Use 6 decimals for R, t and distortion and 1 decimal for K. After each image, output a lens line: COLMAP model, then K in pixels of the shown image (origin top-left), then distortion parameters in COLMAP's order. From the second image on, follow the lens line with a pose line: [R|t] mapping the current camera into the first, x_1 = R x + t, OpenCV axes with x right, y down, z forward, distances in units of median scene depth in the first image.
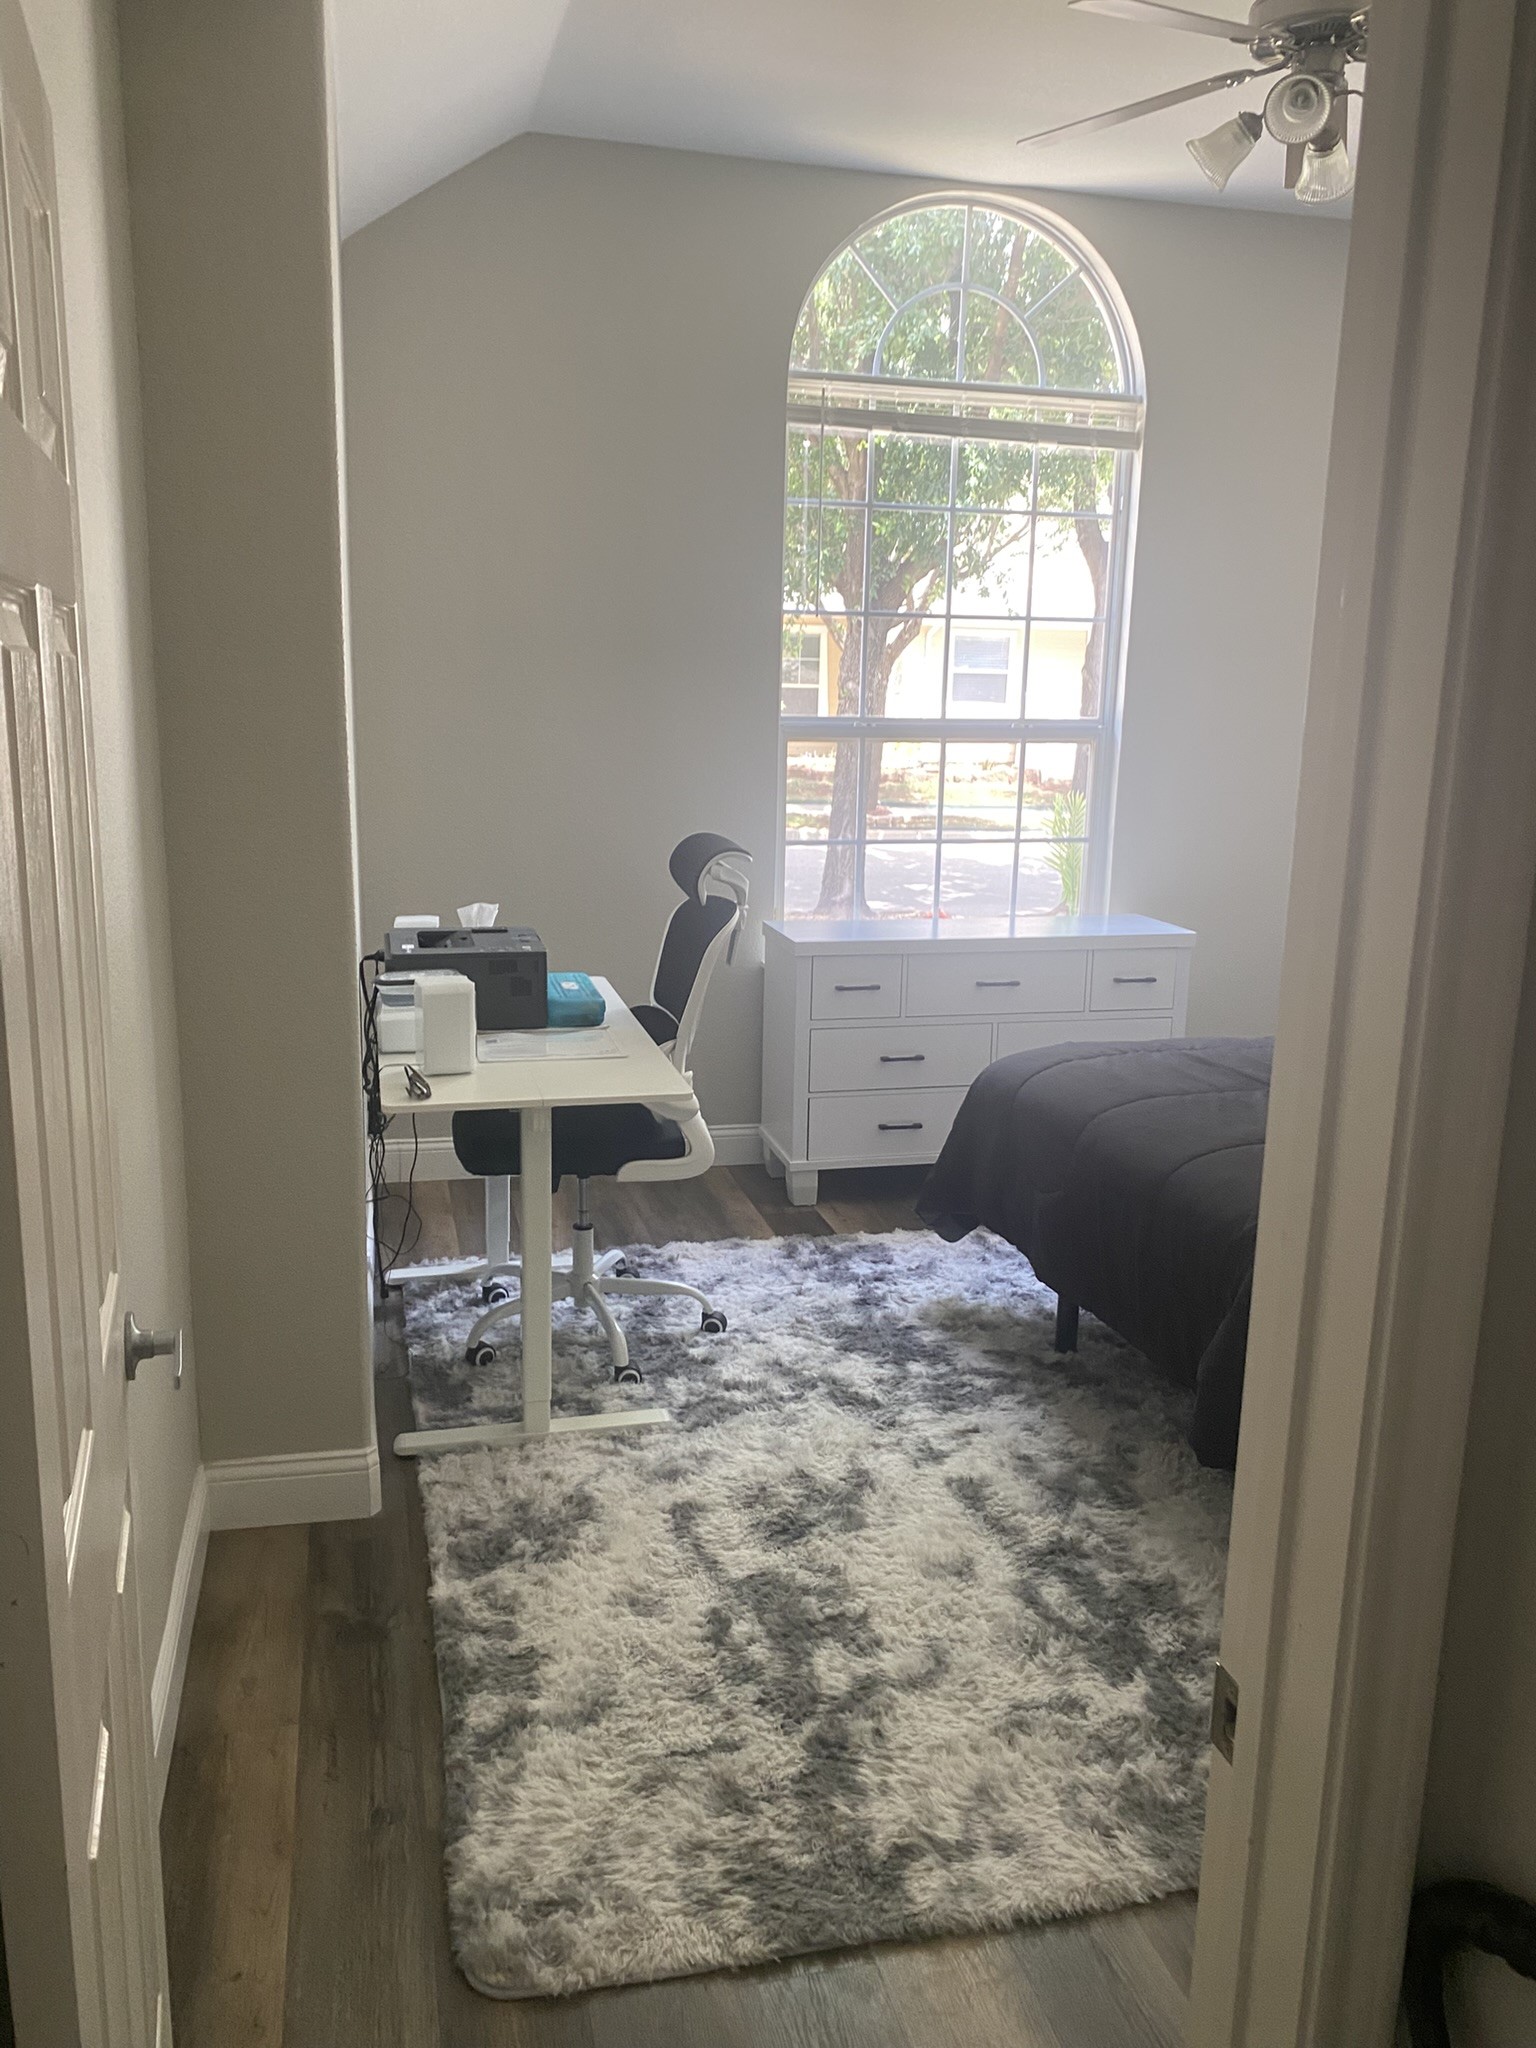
lens RADIAL K [[1565.2, 0, 768.0], [0, 1565.2, 1024.0], [0, 0, 1]] dist [0.068670, -0.103372]
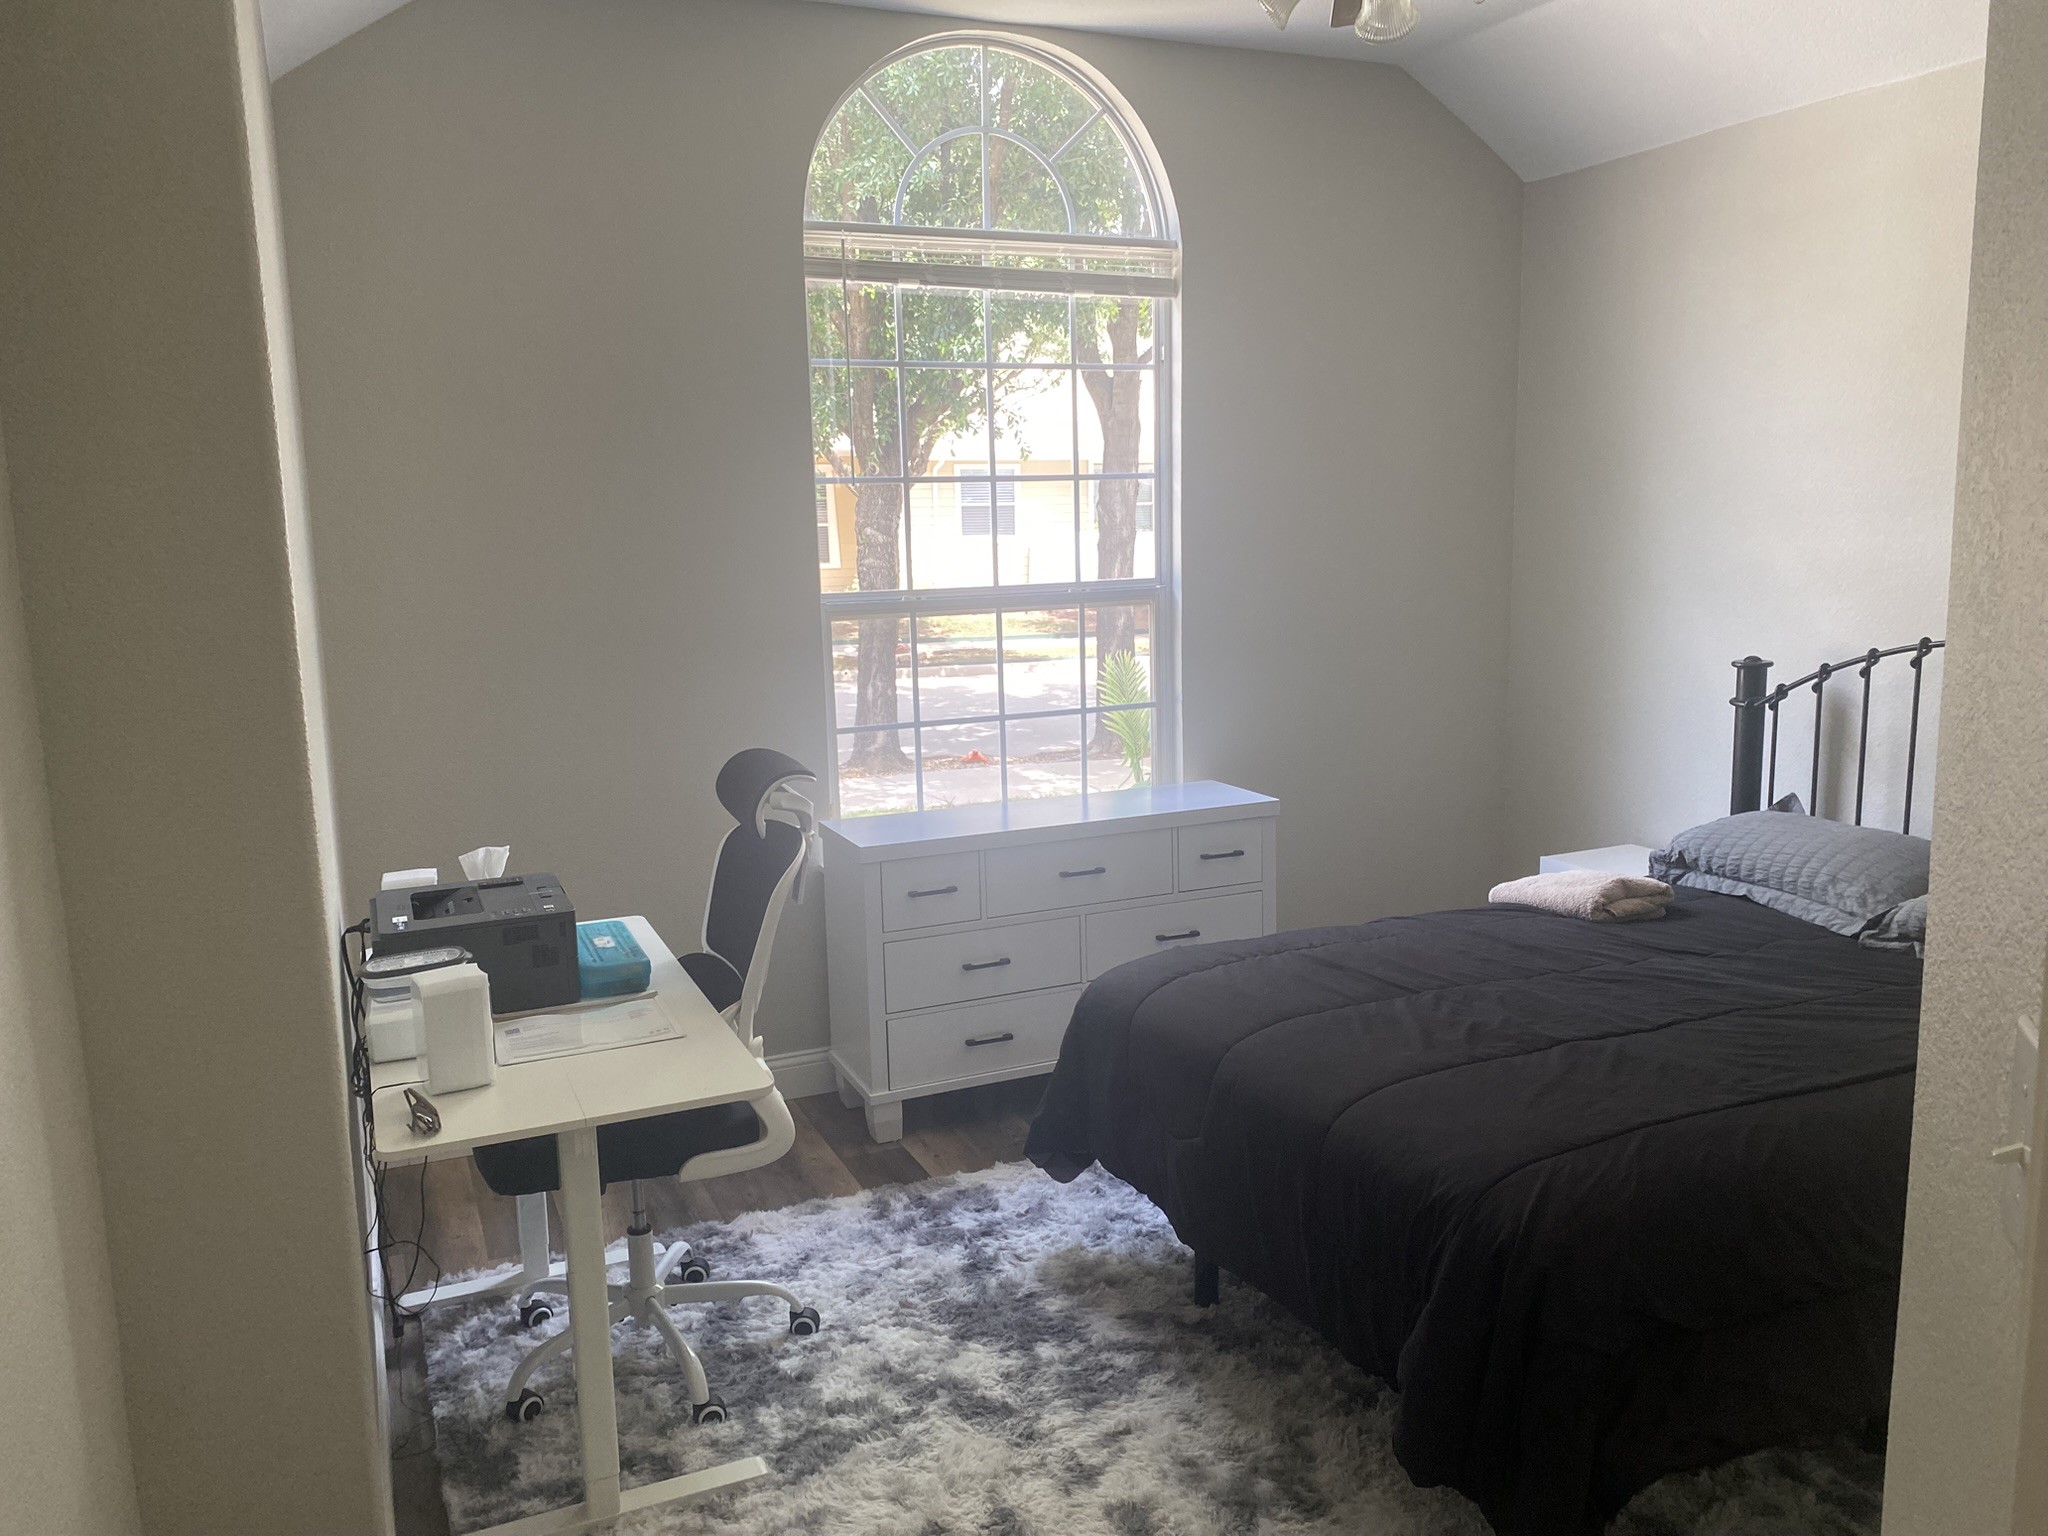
lens RADIAL K [[1542.6, 0, 1024.0], [0, 1542.6, 768.0], [0, 0, 1]] dist [0.043040, -0.094925]
pose [[0.985380, -0.072248, 0.154293, -0.025664], [0.078941, 0.996166, -0.037693, -0.068545], [-0.150978, 0.049322, 0.987306, 0.139983]]
